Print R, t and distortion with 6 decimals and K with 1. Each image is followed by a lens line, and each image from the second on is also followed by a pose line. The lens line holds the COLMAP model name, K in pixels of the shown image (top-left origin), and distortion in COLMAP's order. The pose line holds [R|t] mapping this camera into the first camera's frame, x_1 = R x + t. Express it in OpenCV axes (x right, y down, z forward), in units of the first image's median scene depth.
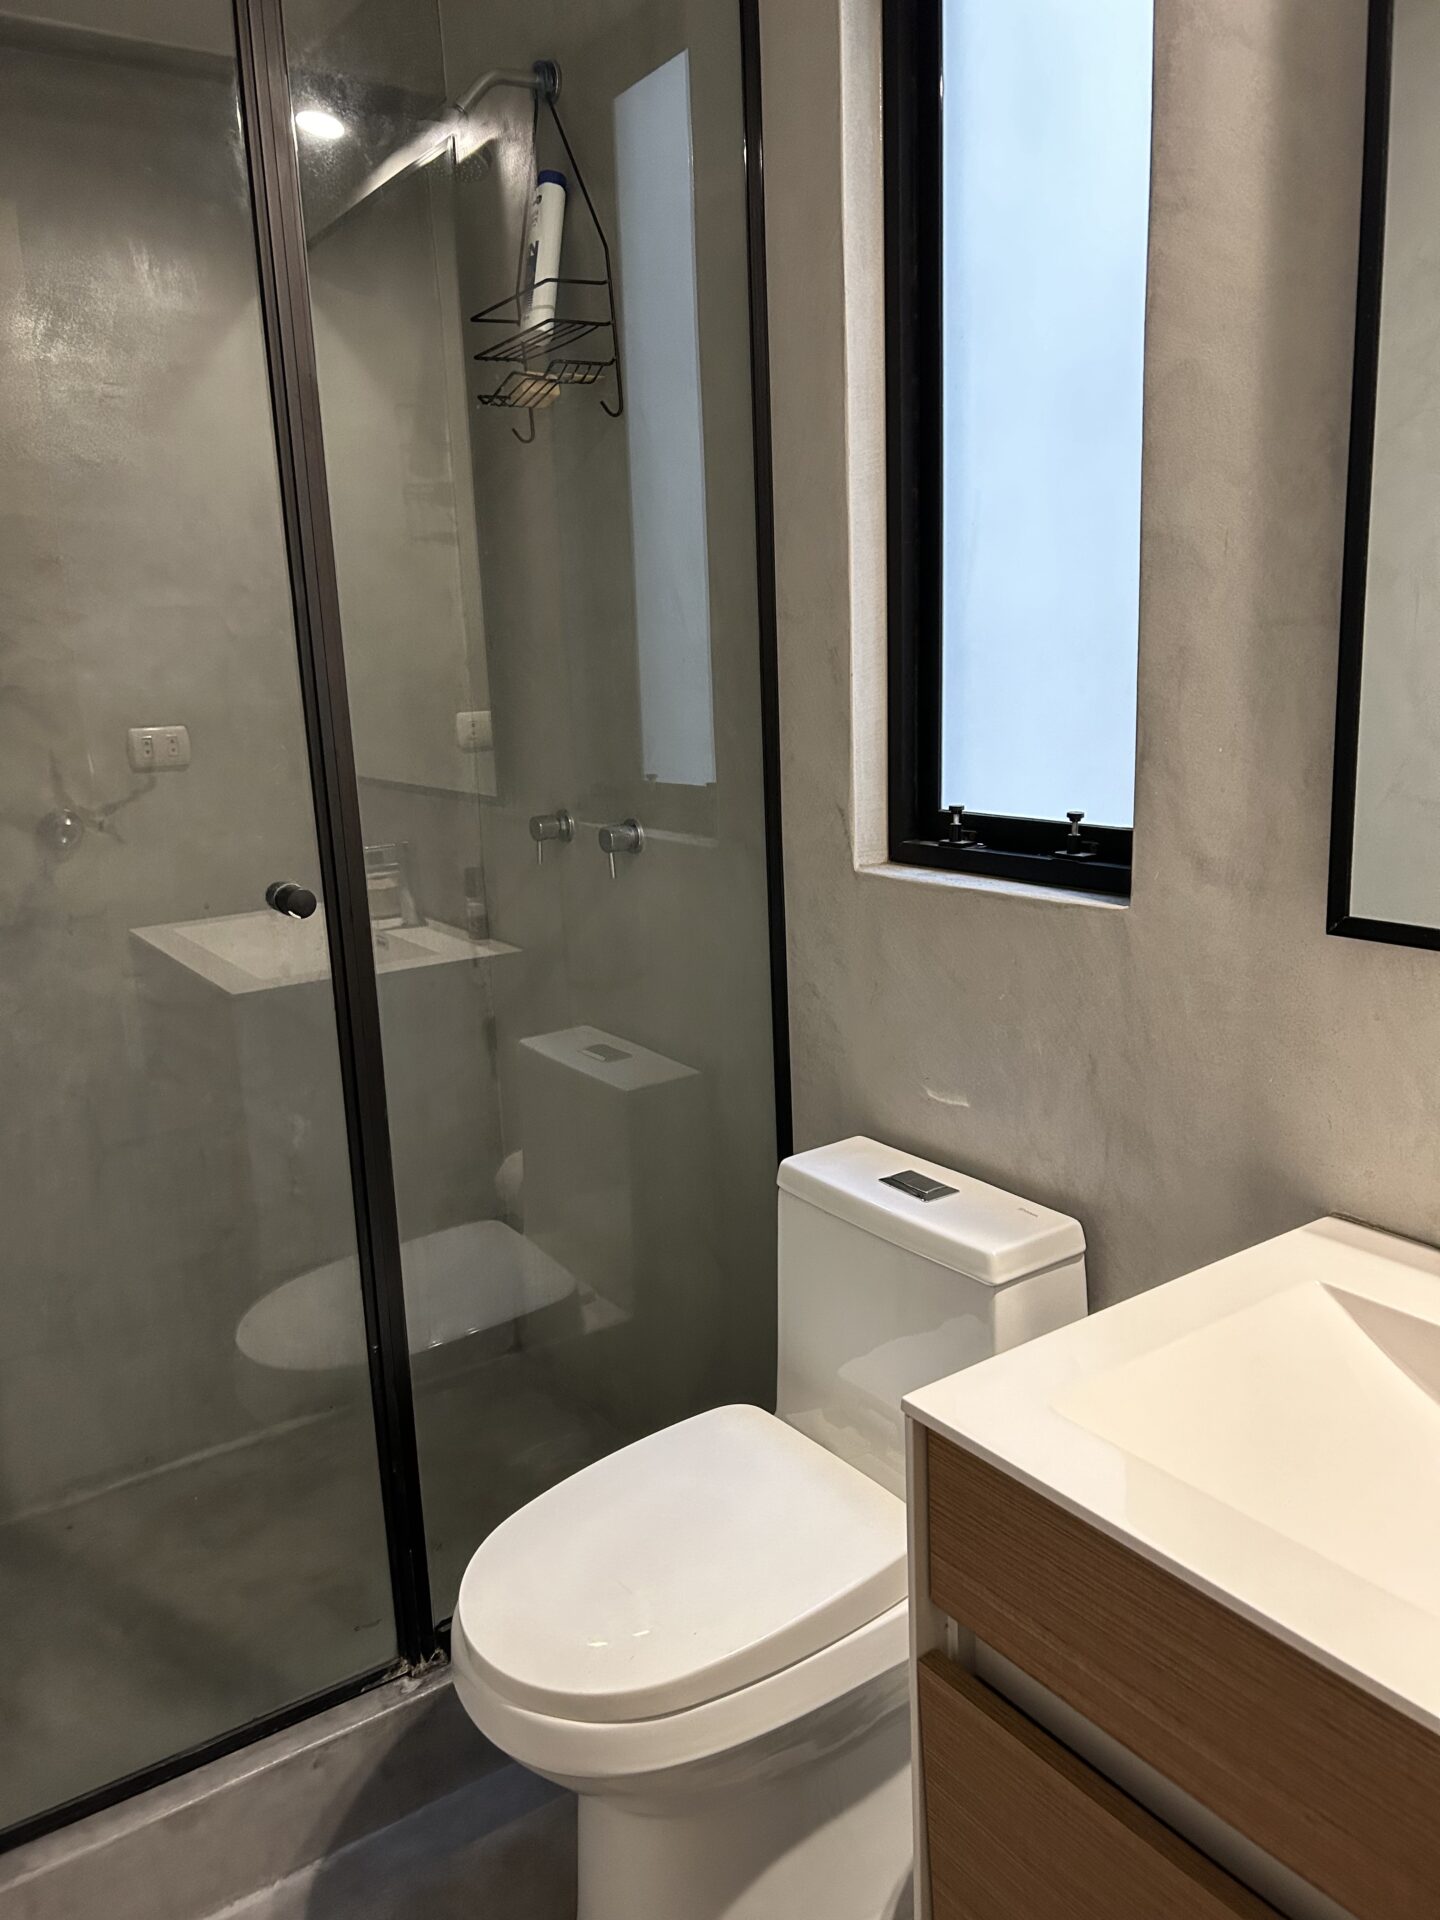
lens RADIAL K [[1422.1, 0, 720.0], [0, 1422.1, 960.0], [0, 0, 1]] dist [0.053640, -0.093295]
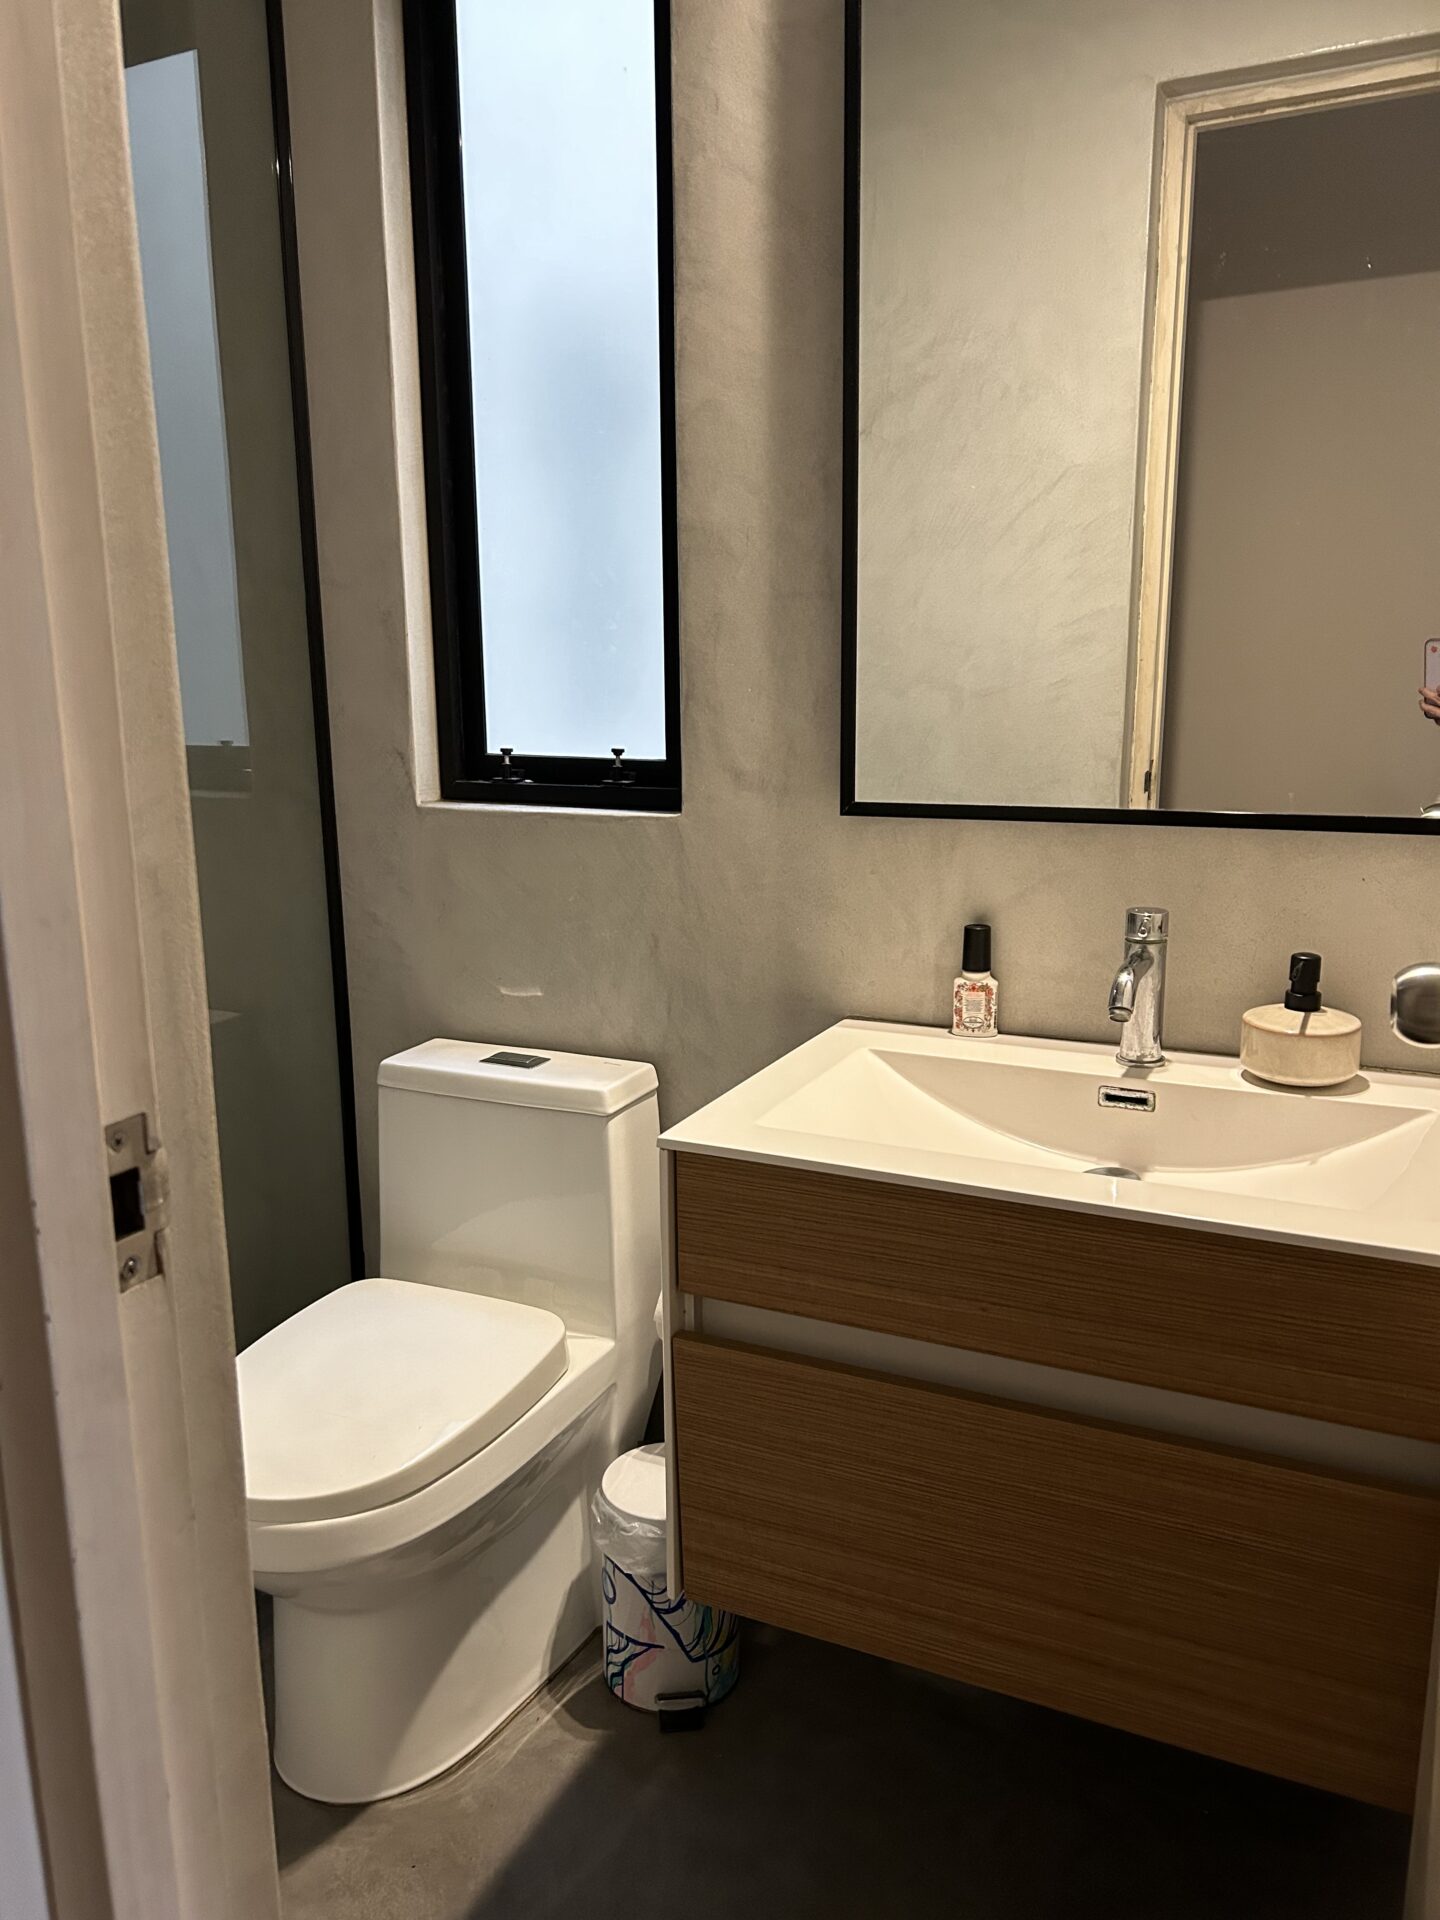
lens RADIAL K [[1419.7, 0, 723.7], [0, 1419.7, 1006.9], [0, 0, 1]] dist [0.063516, -0.099752]
pose [[0.854901, -0.074236, 0.513452, -0.344889], [0.077364, 0.996885, 0.015320, 0.116216], [-0.512990, 0.026626, 0.857981, -0.129002]]
